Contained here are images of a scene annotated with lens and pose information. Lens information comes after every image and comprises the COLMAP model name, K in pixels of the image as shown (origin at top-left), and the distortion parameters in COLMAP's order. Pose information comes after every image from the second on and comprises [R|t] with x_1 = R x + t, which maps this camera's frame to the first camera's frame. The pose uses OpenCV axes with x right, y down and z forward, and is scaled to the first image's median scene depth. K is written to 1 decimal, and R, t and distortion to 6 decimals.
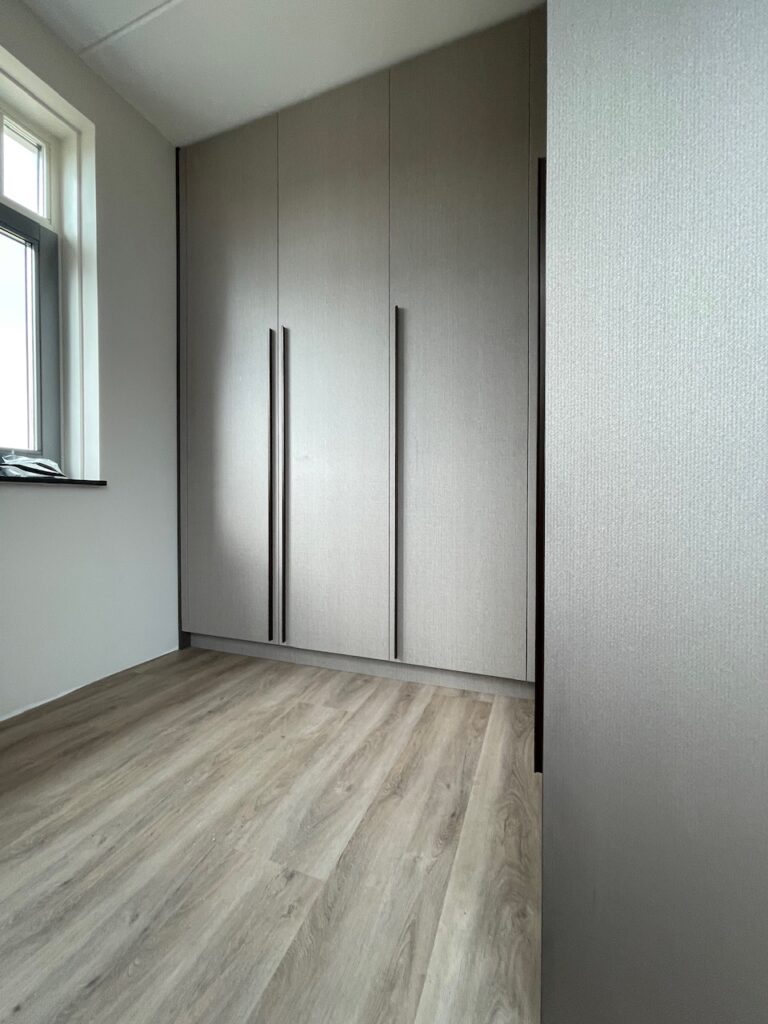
lens RADIAL K [[411.9, 0, 386.0], [0, 411.9, 511.5], [0, 0, 1]] dist [-0.000150, -0.001275]
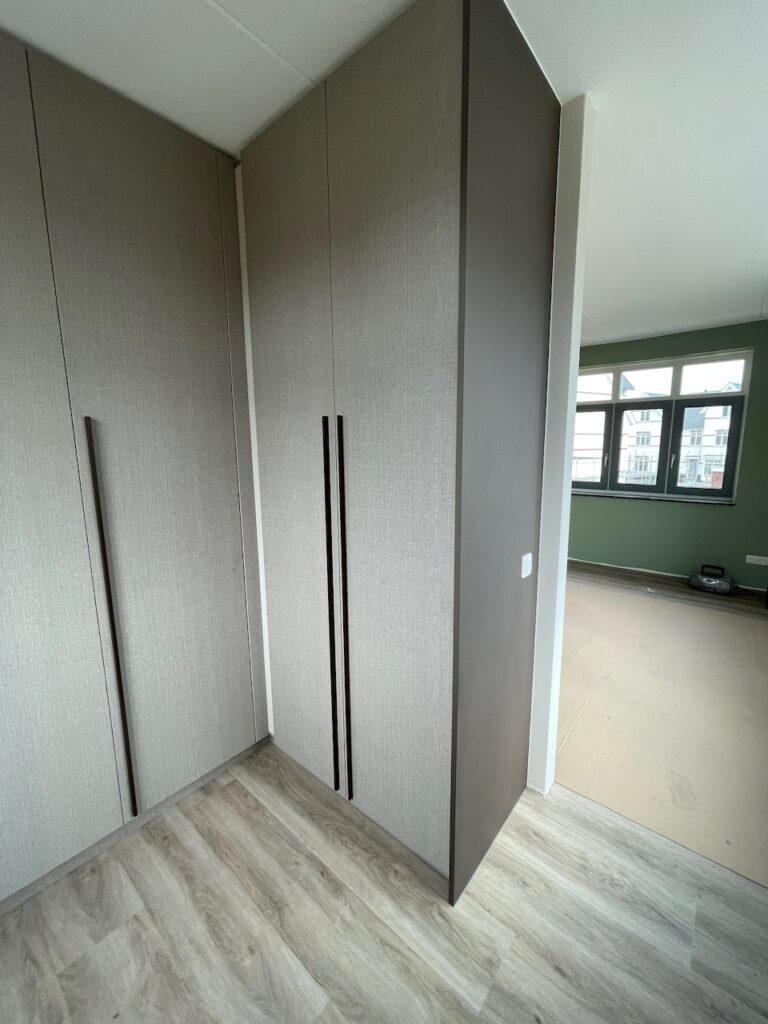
lens RADIAL K [[411.9, 0, 387.2], [0, 411.9, 507.8], [0, 0, 1]] dist [-0.000150, -0.001275]
pose [[0.332496, -0.154374, 0.930384, -0.806369], [0.027010, 0.987666, 0.154226, -0.657901], [-0.942718, -0.026150, 0.332564, 0.316561]]
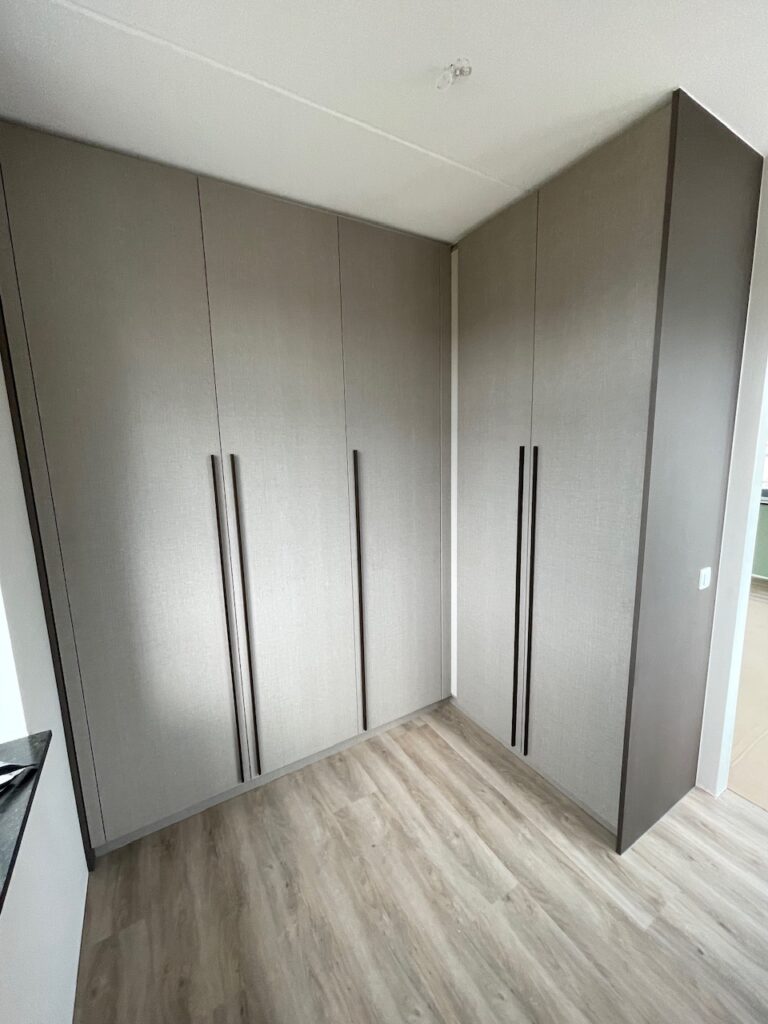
lens RADIAL K [[411.9, 0, 386.5], [0, 411.9, 509.8], [0, 0, 1]] dist [-0.000150, -0.001275]
pose [[0.620201, -0.144499, 0.771019, -1.250953], [0.039963, 0.987432, 0.152911, -0.768399], [-0.783424, -0.064023, 0.618181, 0.330766]]
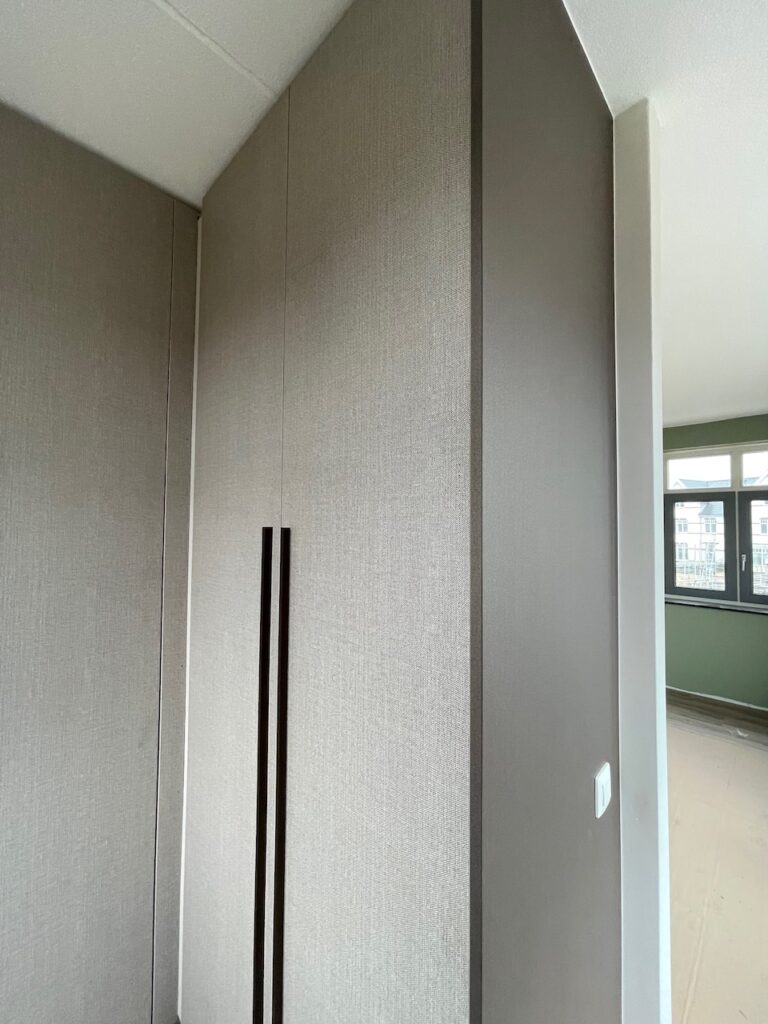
lens RADIAL K [[411.9, 0, 386.4], [0, 411.9, 508.4], [0, 0, 1]] dist [-0.000150, -0.001275]
pose [[0.396055, 0.033407, 0.917619, -0.300016], [0.006938, 0.999201, -0.039372, -0.749215], [-0.918201, 0.021959, 0.395507, 0.388033]]
